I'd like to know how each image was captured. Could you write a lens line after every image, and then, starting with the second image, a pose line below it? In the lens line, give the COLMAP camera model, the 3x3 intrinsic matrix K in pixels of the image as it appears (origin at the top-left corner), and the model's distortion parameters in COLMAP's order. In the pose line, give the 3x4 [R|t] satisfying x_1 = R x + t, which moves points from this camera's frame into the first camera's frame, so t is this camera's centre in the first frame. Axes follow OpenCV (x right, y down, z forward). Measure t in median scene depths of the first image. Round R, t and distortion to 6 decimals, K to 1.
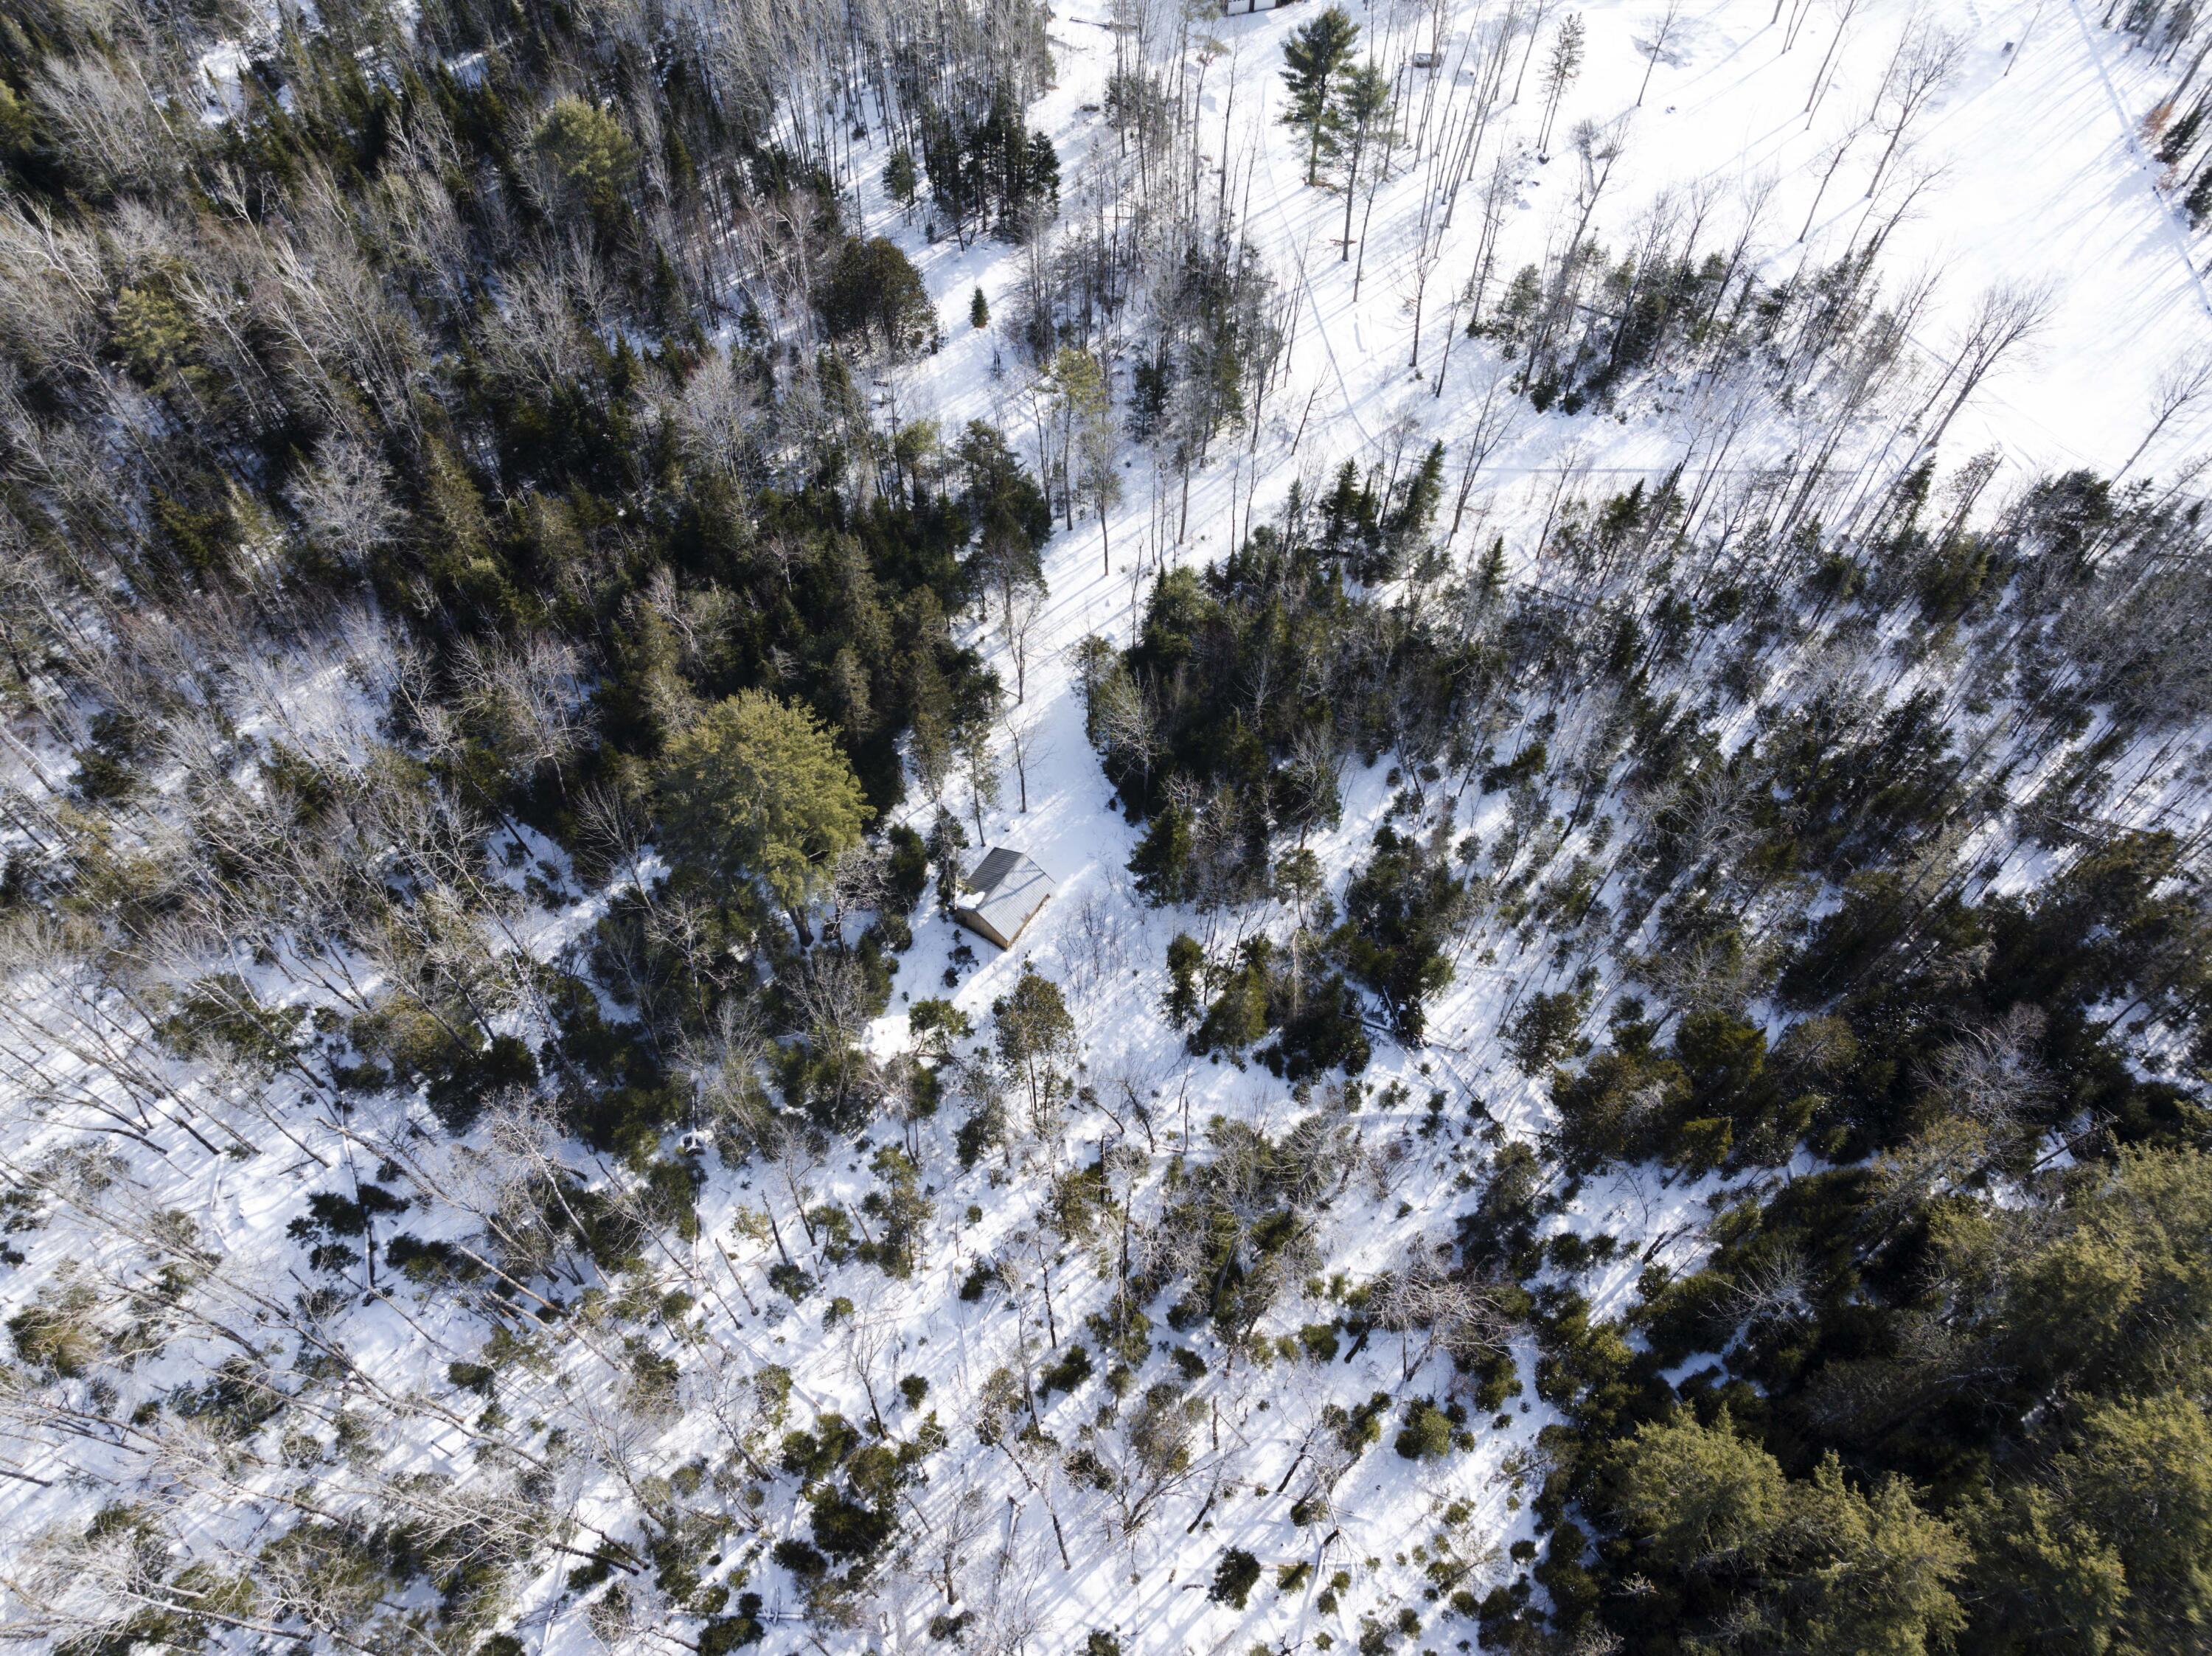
lens RADIAL K [[1559.3, 0, 1106.0], [0, 1559.3, 828.0], [0, 0, 1]] dist [-0.031510, 0.004760]
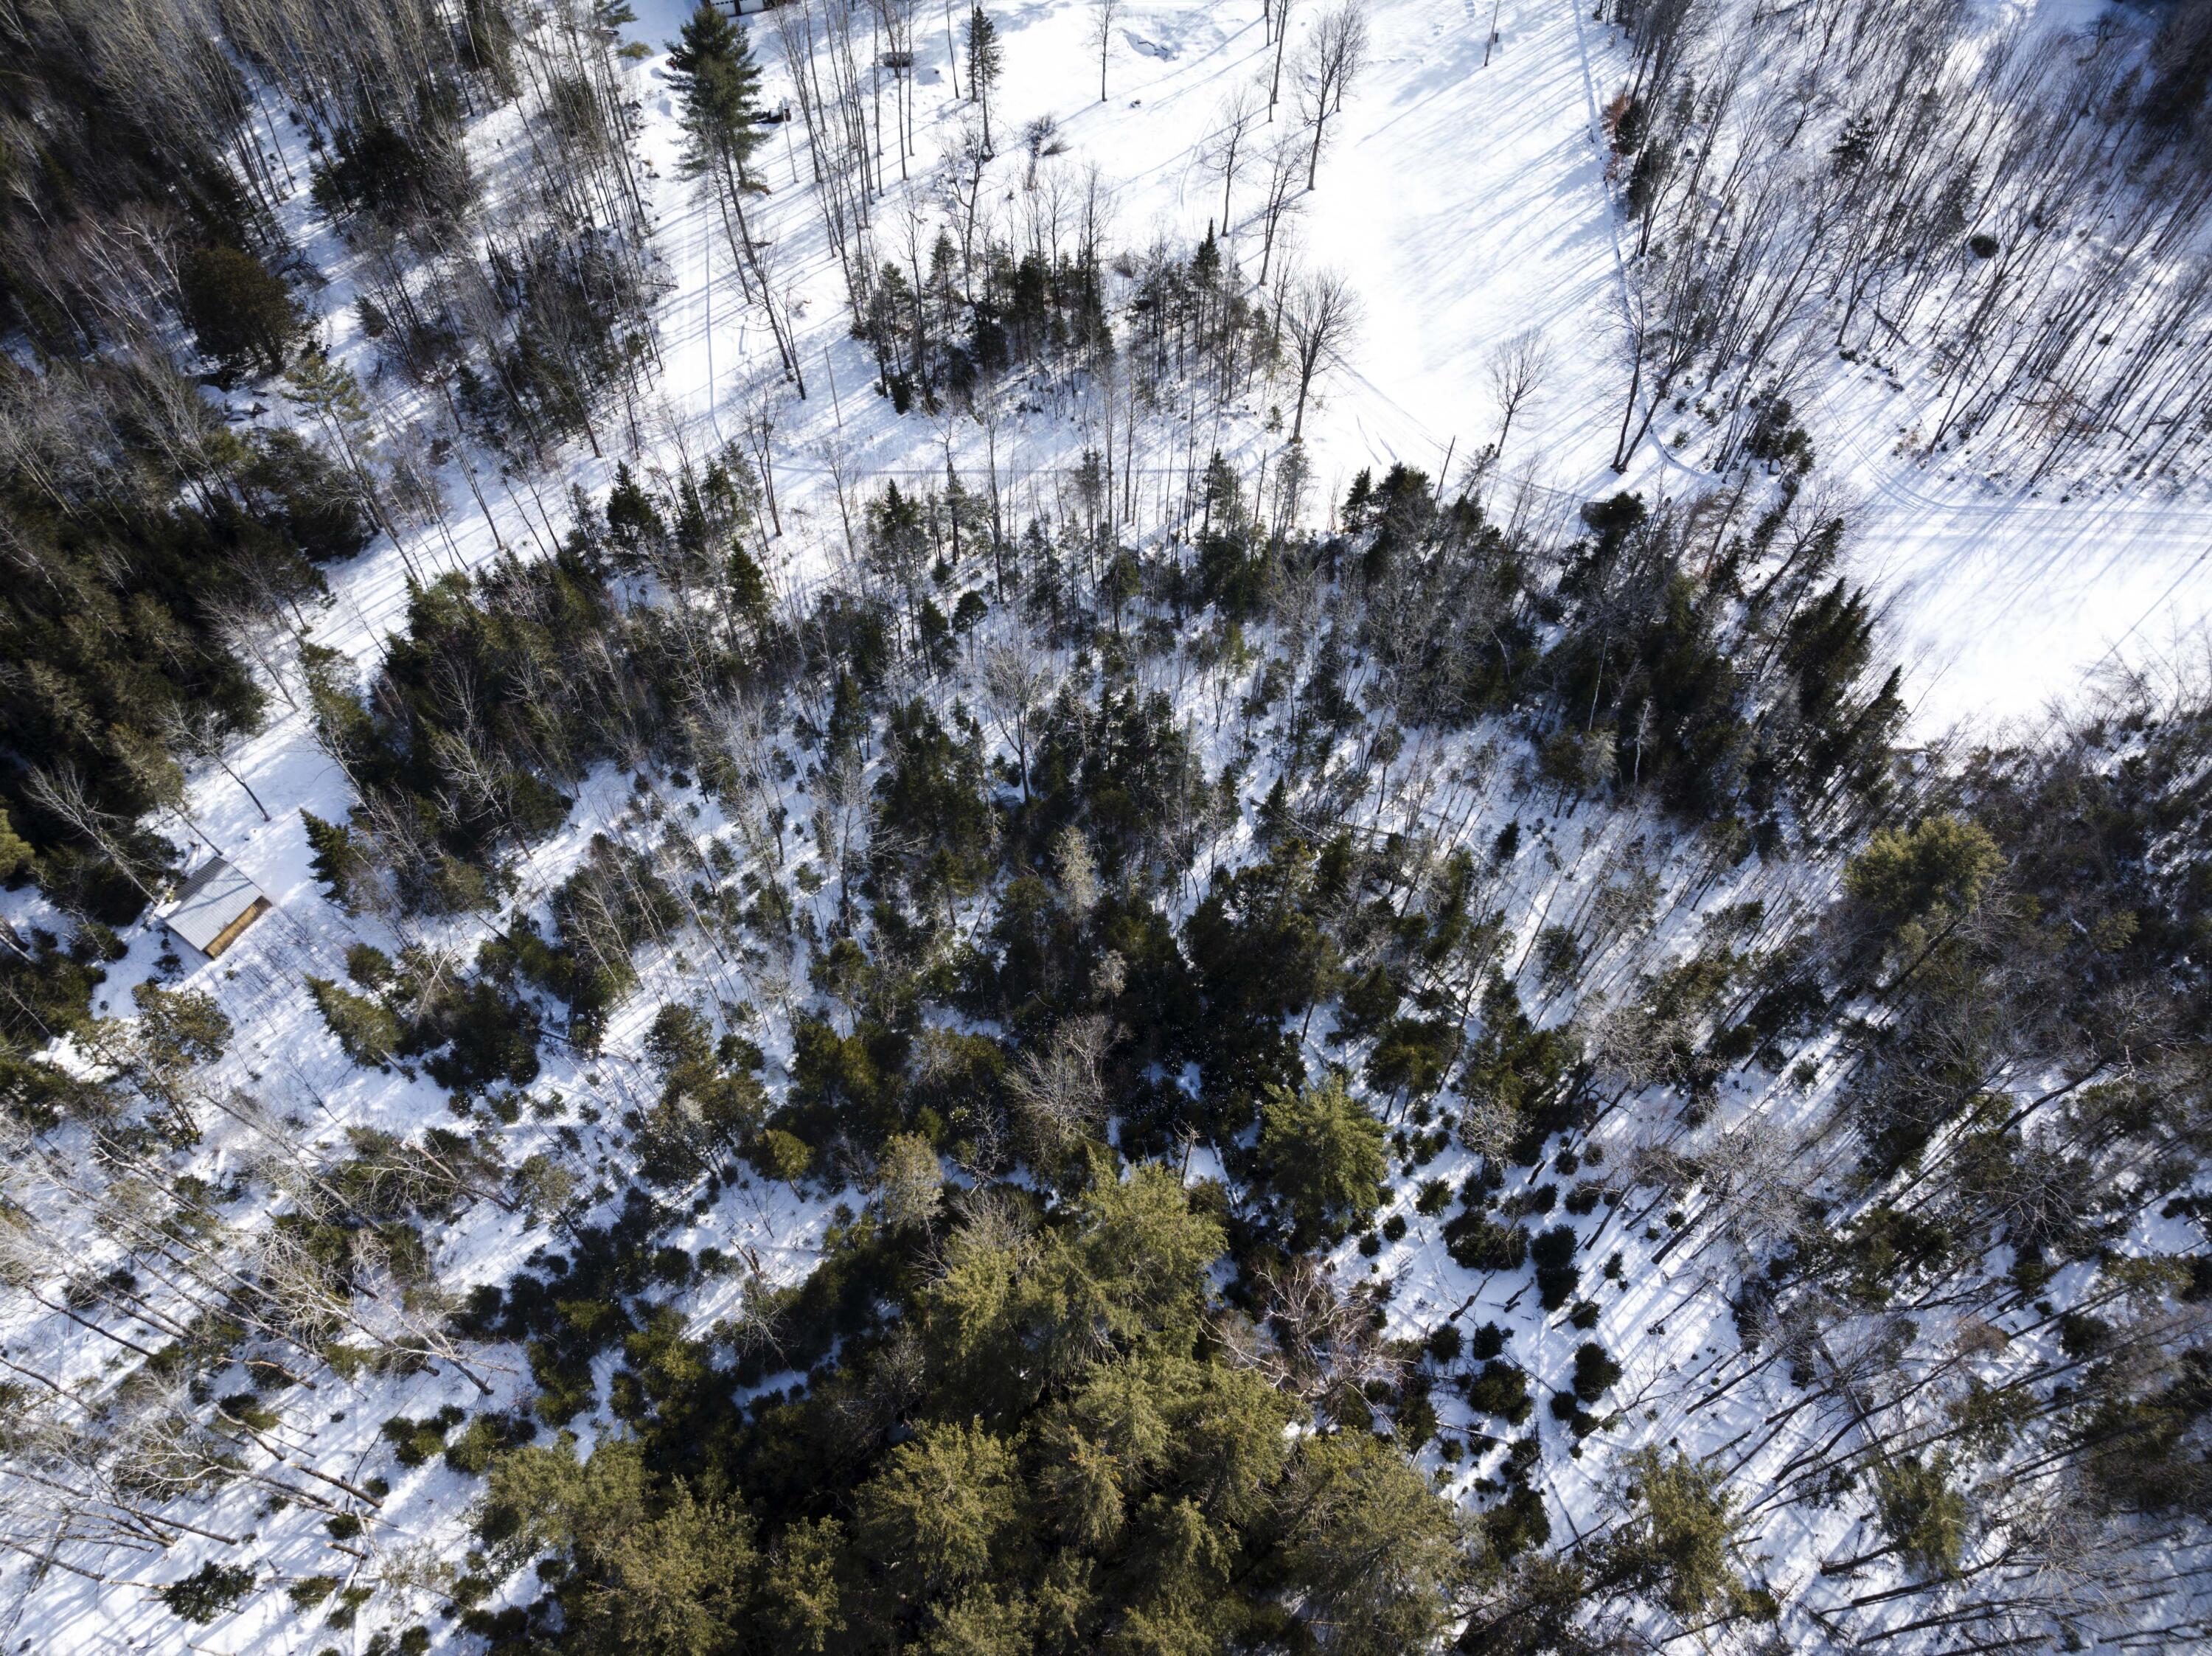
lens RADIAL K [[1559.3, 0, 1106.0], [0, 1559.3, 828.0], [0, 0, 1]] dist [-0.031510, 0.004760]
pose [[0.999955, -0.003458, -0.008873, 0.539612], [0.003449, 0.999994, -0.001009, -0.003065], [0.008877, 0.000978, 0.999960, 0.015153]]
